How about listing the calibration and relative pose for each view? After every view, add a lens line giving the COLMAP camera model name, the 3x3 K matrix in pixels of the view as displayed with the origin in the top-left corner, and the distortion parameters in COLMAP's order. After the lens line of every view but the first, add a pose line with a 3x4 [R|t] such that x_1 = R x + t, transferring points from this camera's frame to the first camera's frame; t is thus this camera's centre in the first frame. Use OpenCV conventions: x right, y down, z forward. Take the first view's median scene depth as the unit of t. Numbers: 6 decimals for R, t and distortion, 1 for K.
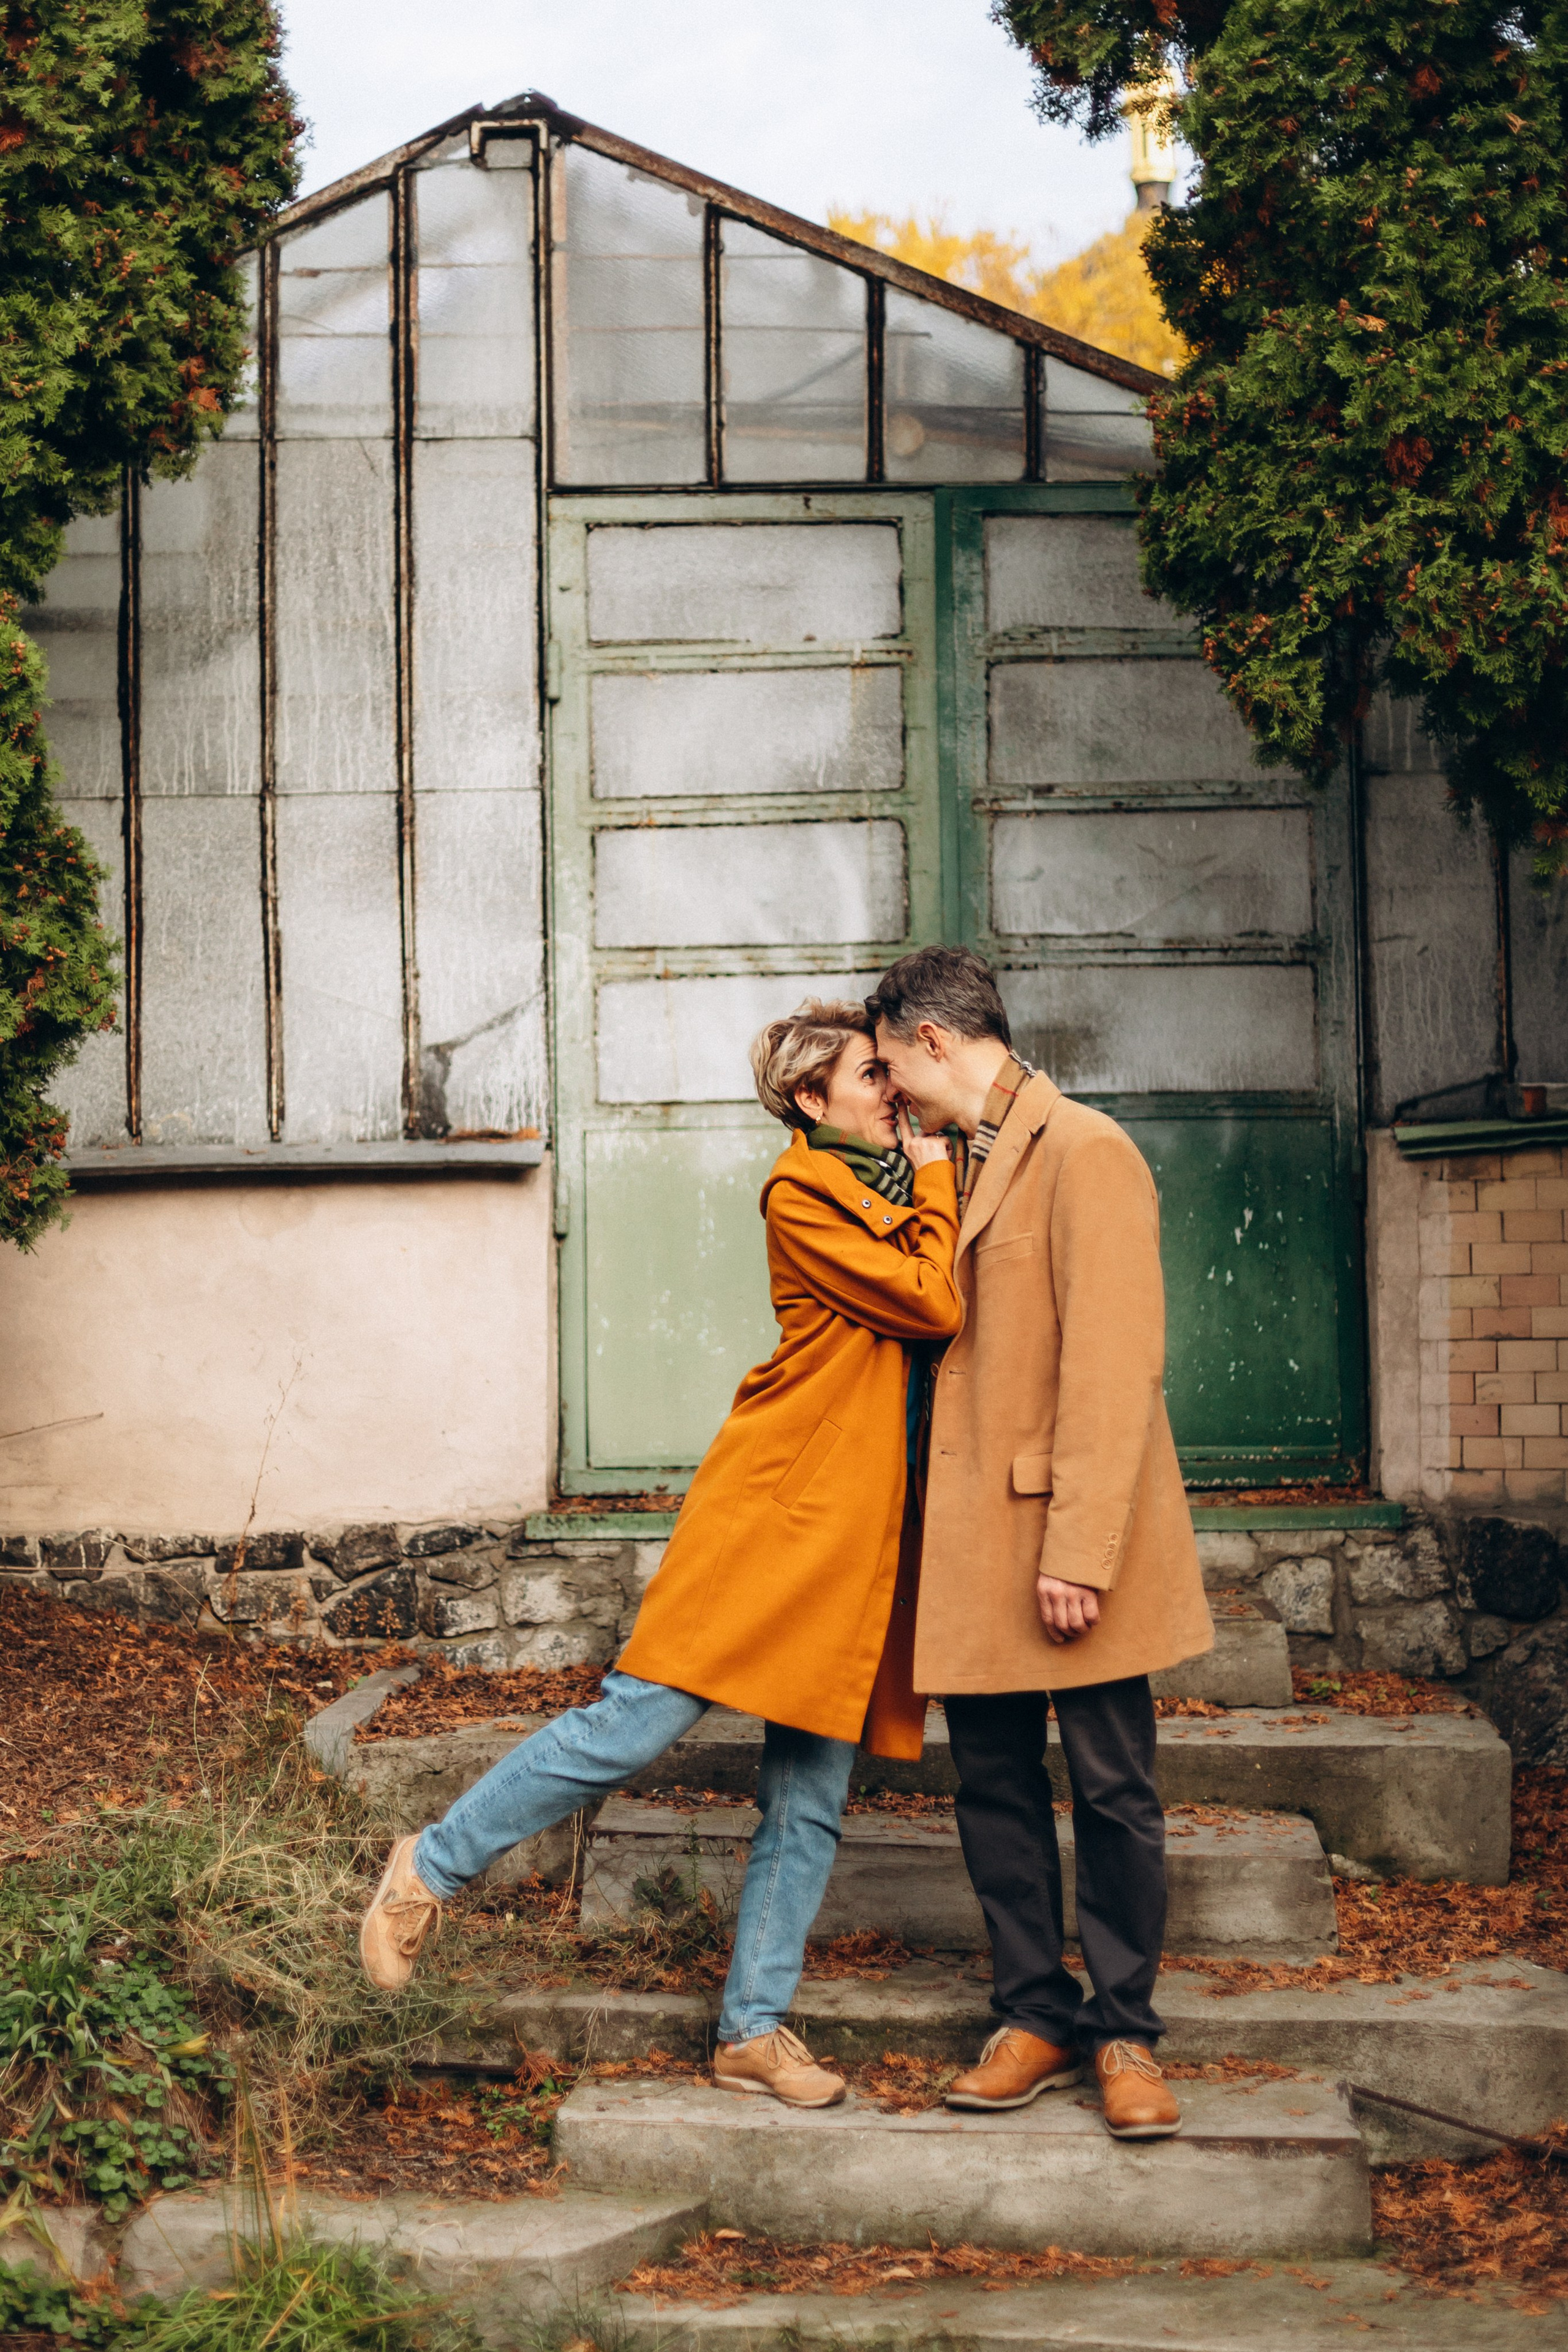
lens RADIAL K [[3767.1, 0, 784.0], [0, 3767.1, 1176.0], [0, 0, 1]] dist [0.020434, -0.145328]
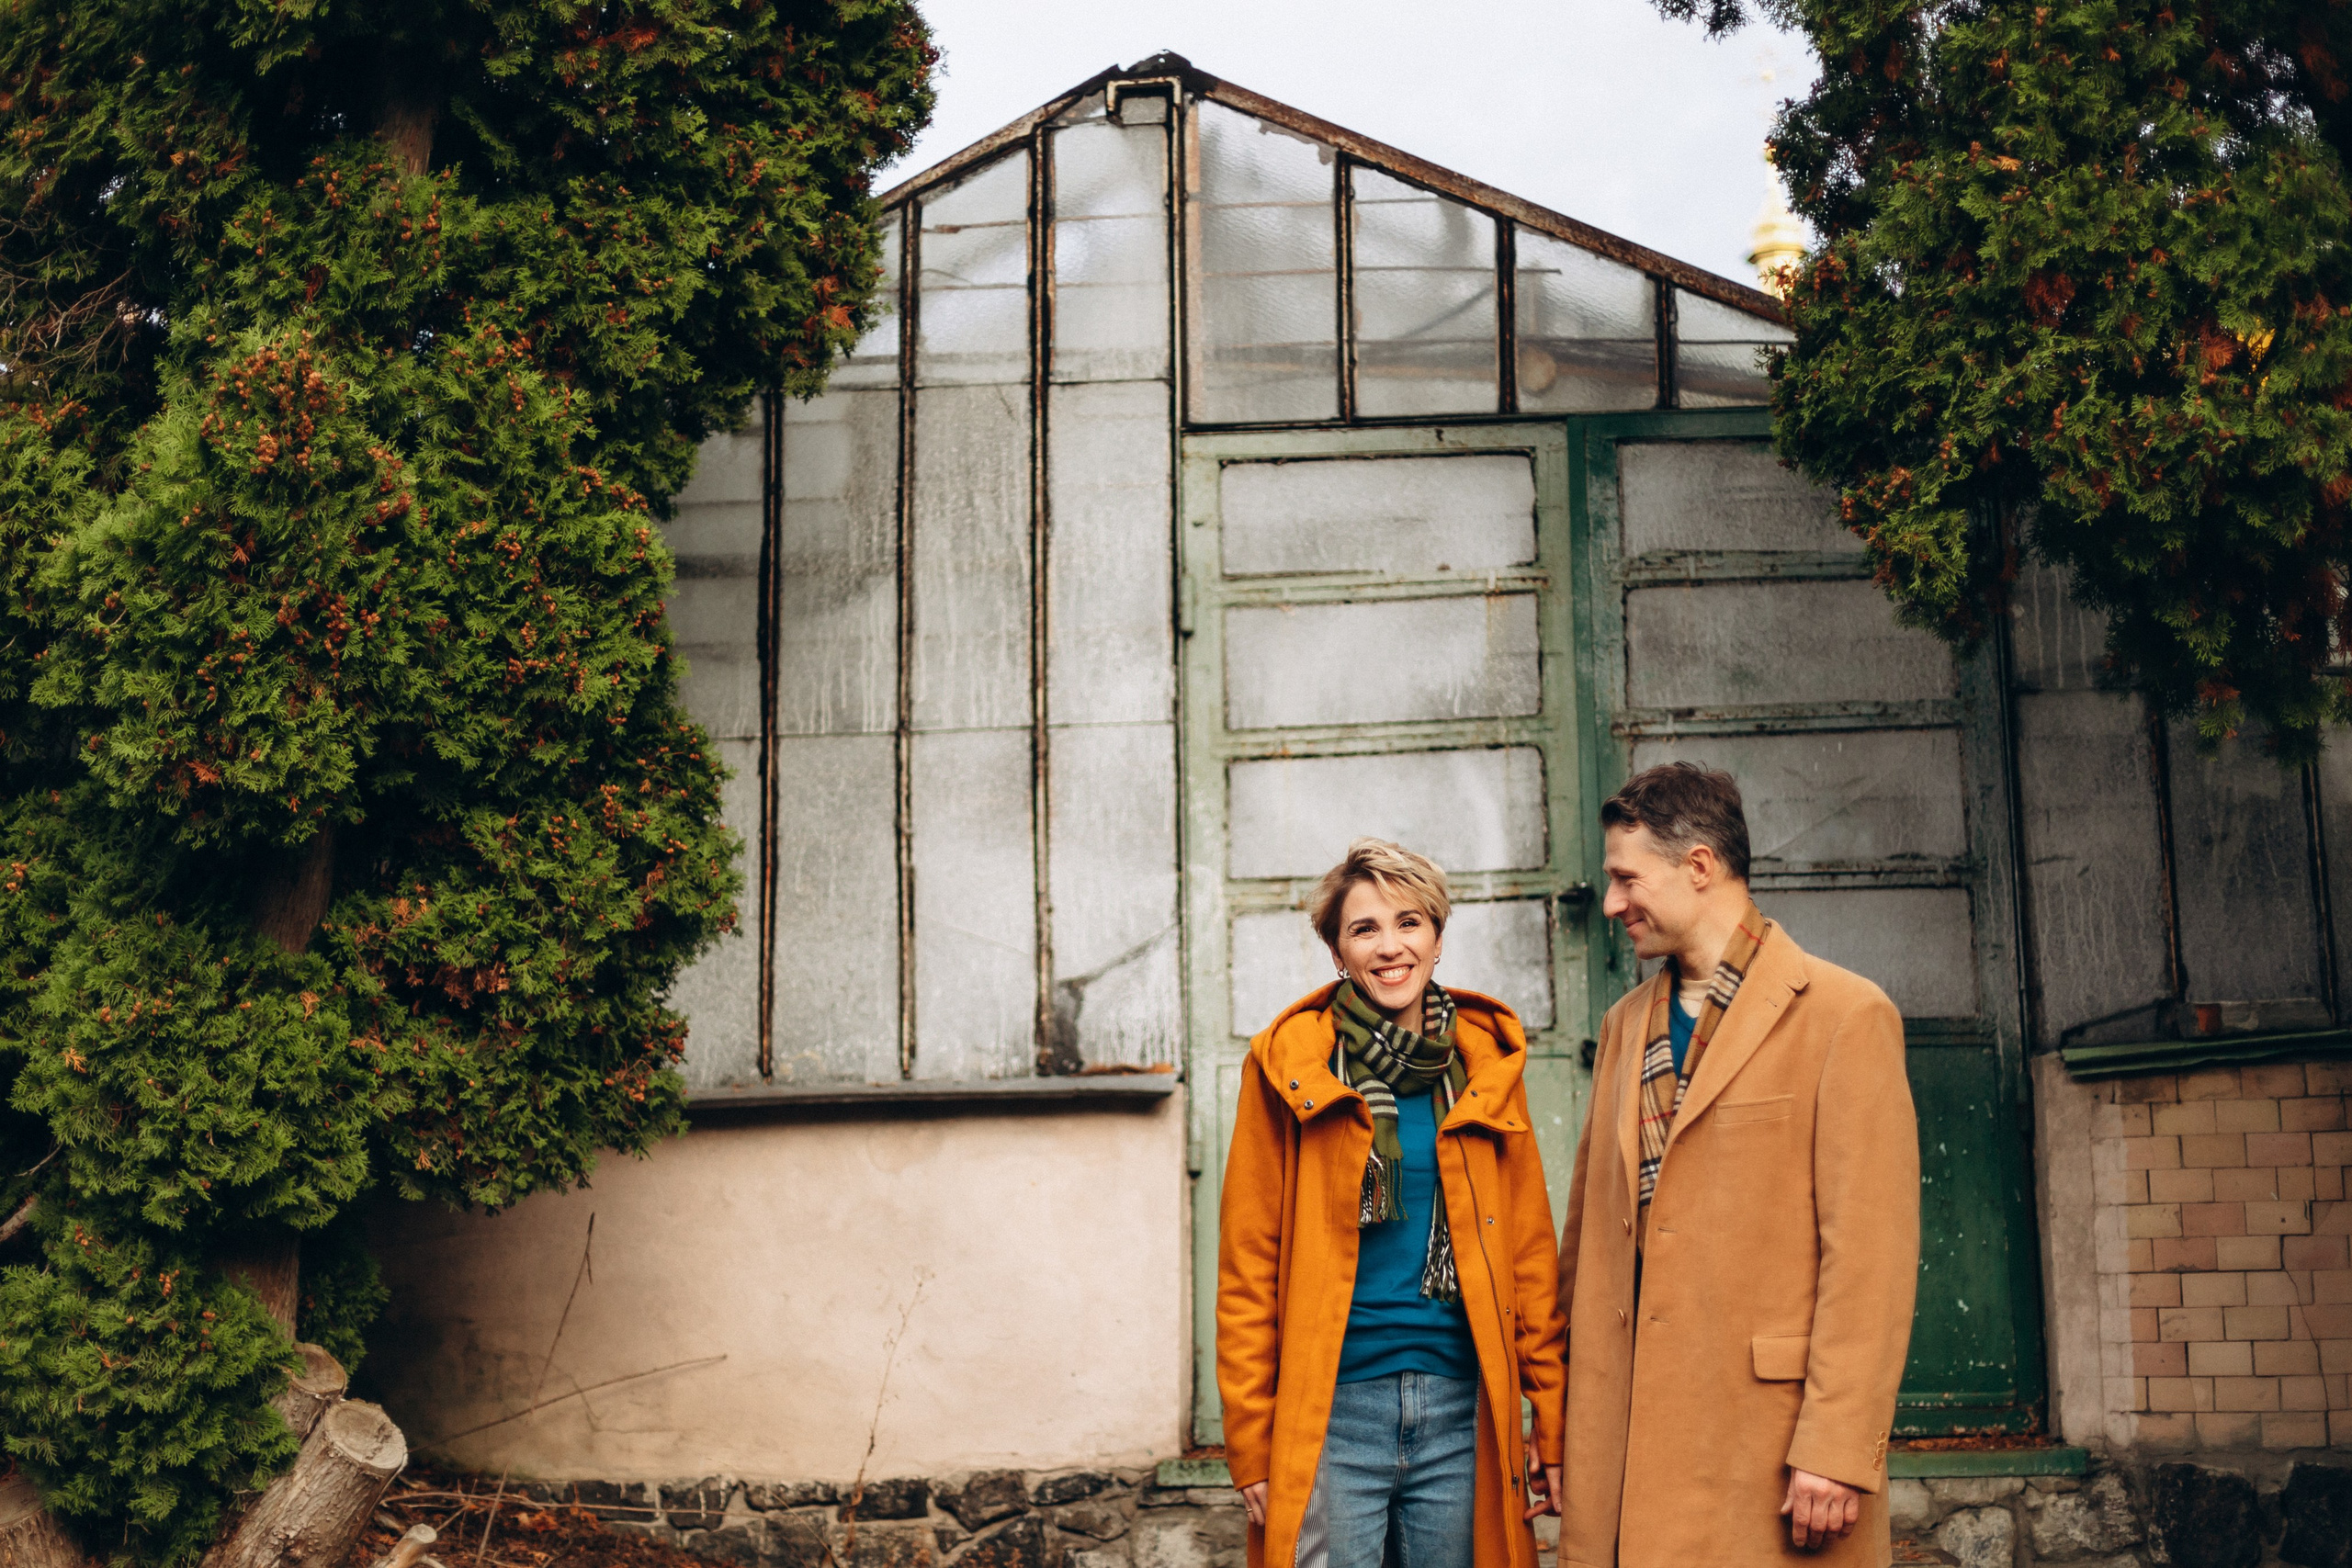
lens RADIAL K [[3528.6, 0, 1176.0], [0, 3528.6, 784.0], [0, 0, 1]] dist [0.005348, -0.035523]
pose [[0.996755, -0.012486, -0.079525, 0.009745], [-0.000663, 0.986591, -0.163211, 0.066036], [0.080497, 0.162735, 0.983381, 0.086969]]
